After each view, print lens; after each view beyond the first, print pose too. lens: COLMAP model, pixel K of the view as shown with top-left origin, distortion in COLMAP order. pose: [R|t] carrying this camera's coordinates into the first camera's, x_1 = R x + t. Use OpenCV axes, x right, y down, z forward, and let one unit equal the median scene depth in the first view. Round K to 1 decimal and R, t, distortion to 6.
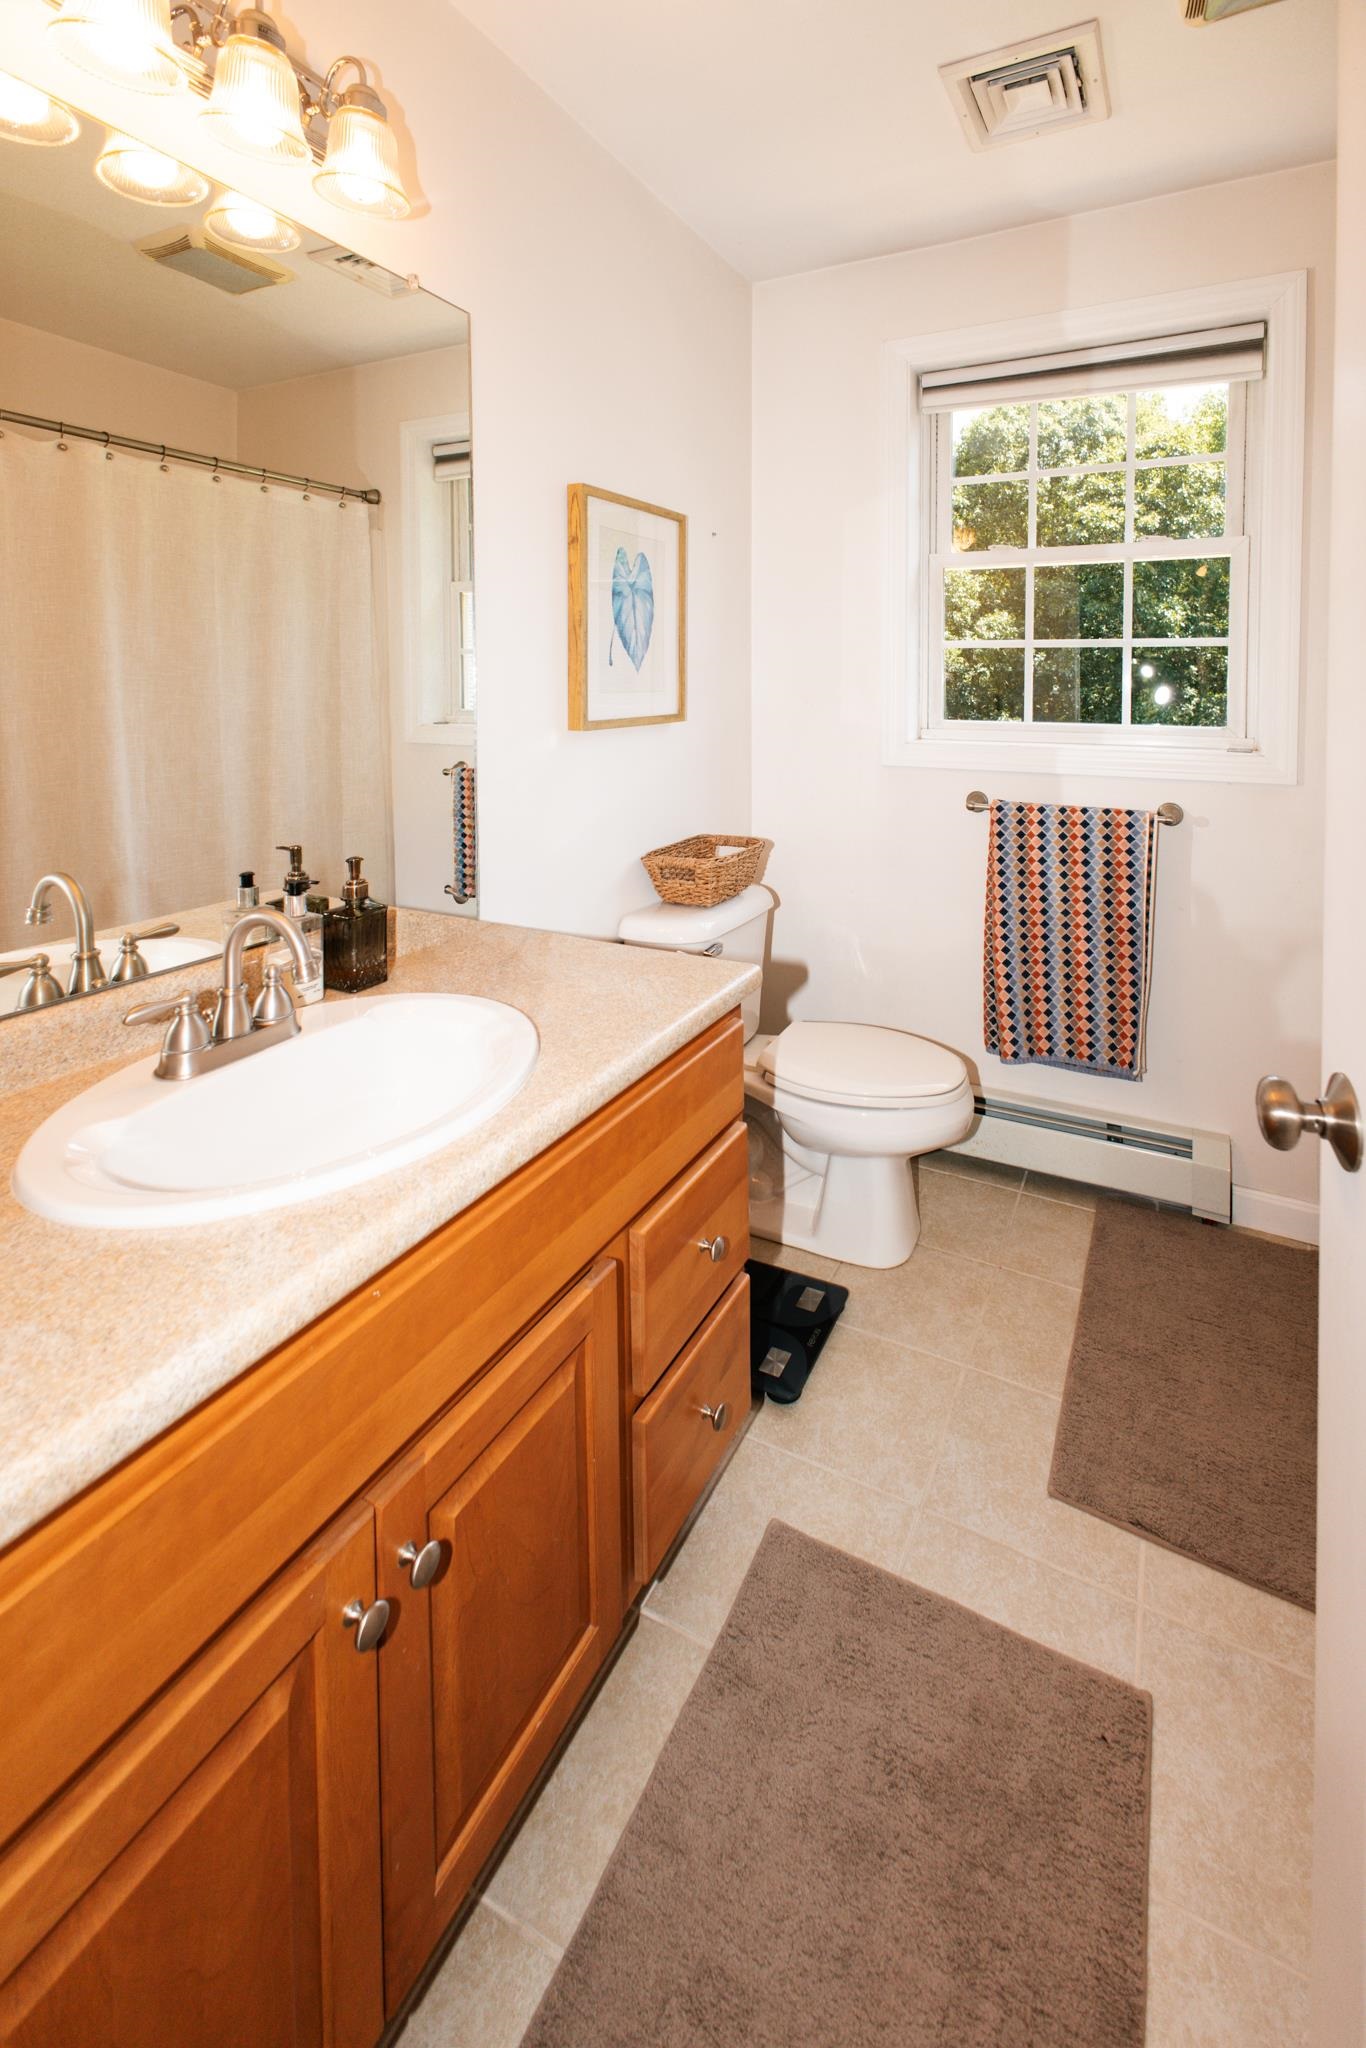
lens RADIAL K [[1010.2, 0, 682.4], [0, 1010.2, 1013.9], [0, 0, 1]] dist [0.010807, -0.001123]
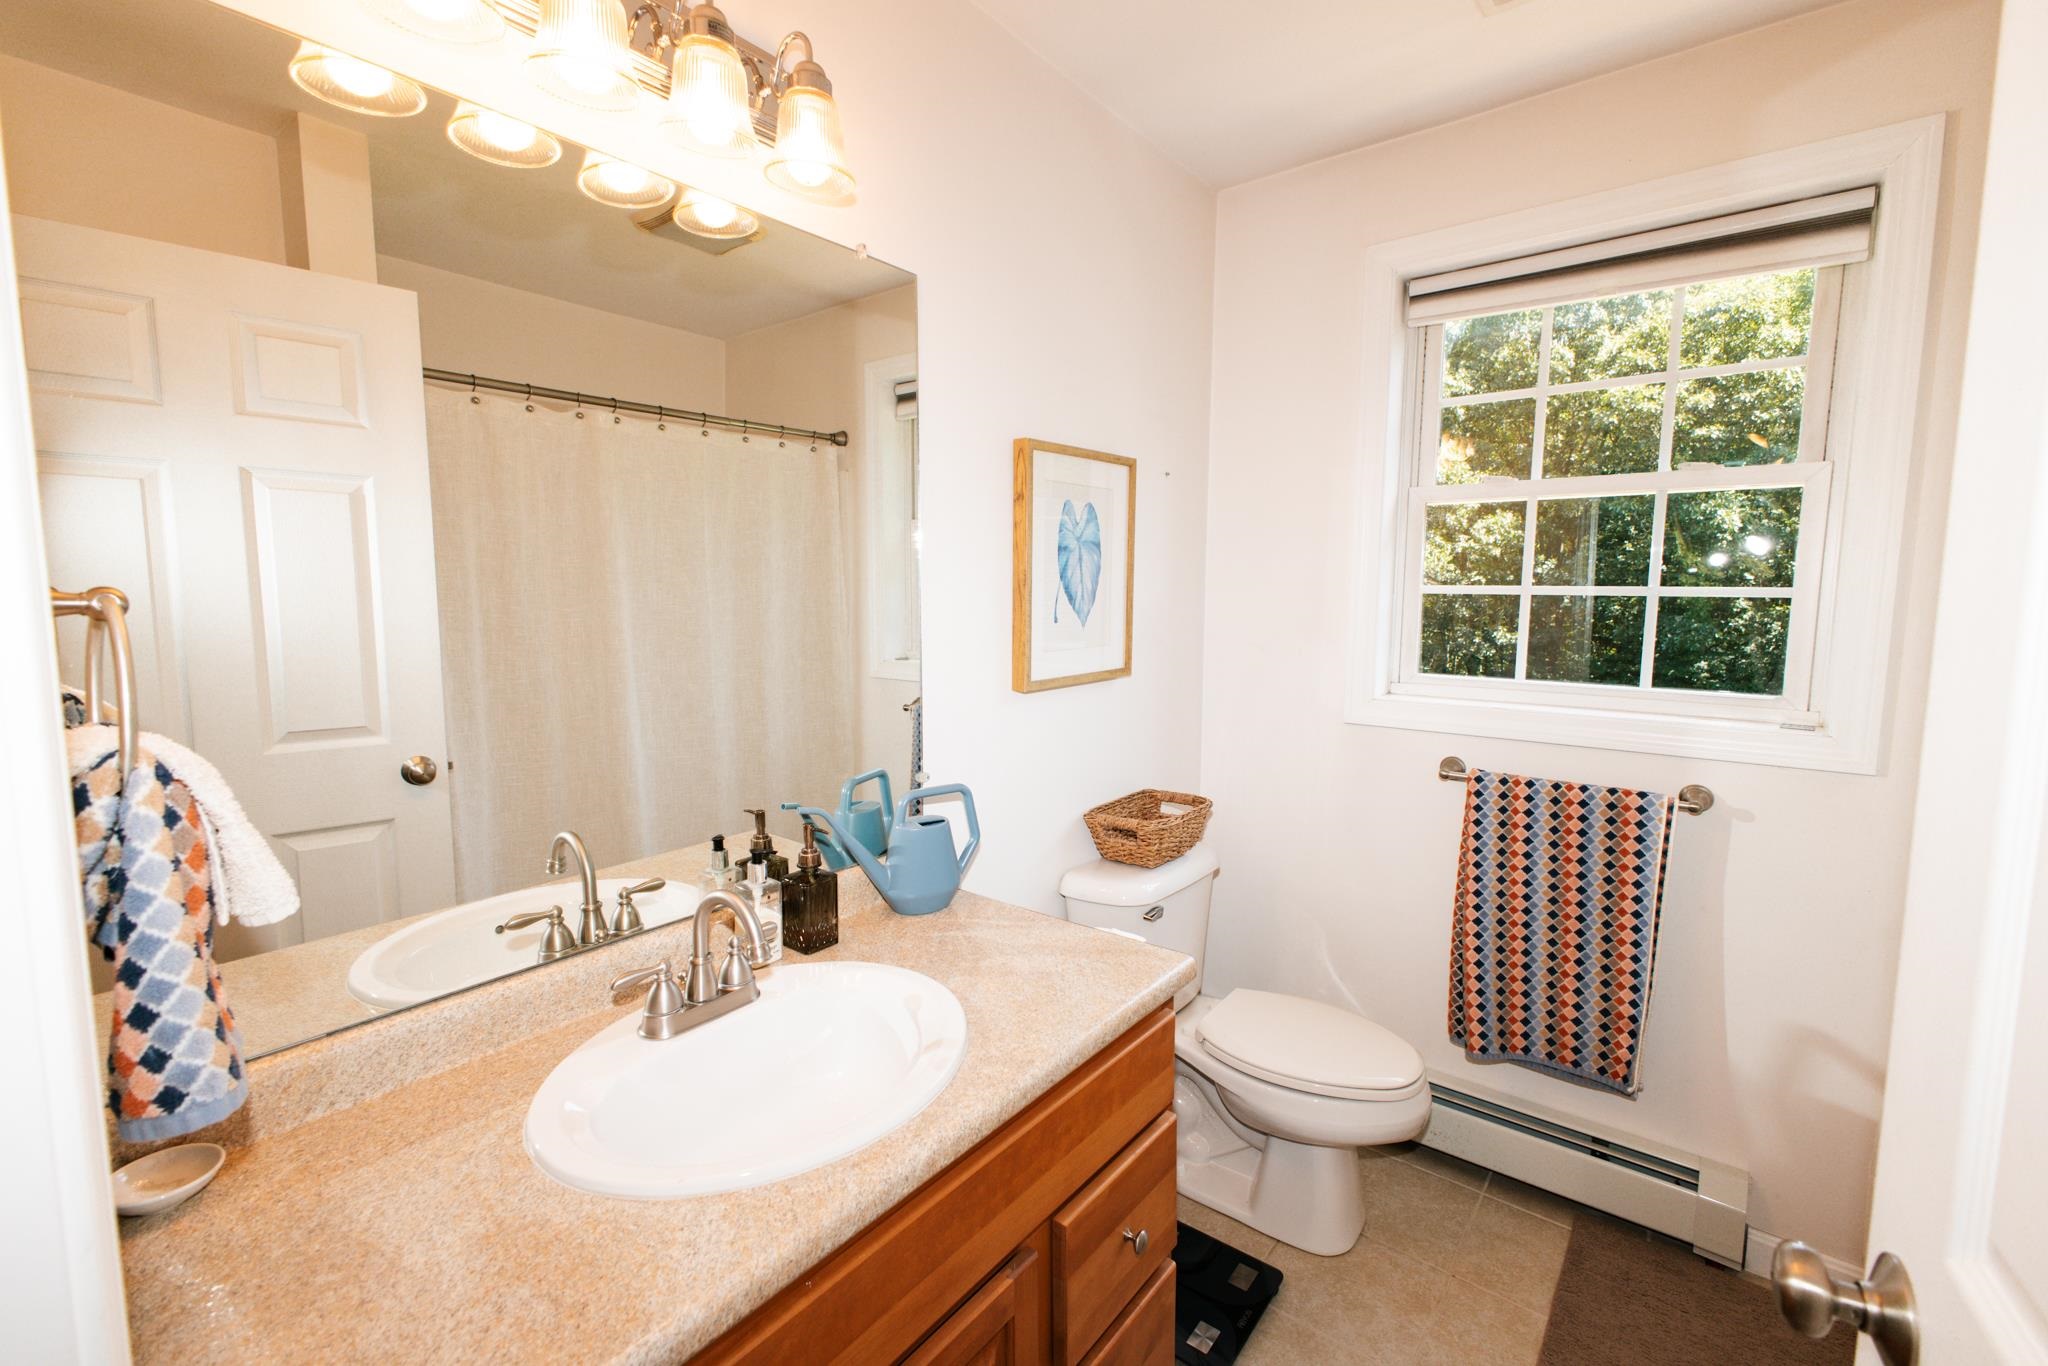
lens RADIAL K [[885.9, 0, 1023.5], [0, 885.9, 690.6], [0, 0, 1]] dist [0.010460, -0.002455]
pose [[0.972653, 0.025243, -0.230888, 0.101773], [-0.005575, 0.996328, 0.085442, -0.355964], [0.232197, -0.081818, 0.969221, 0.147896]]
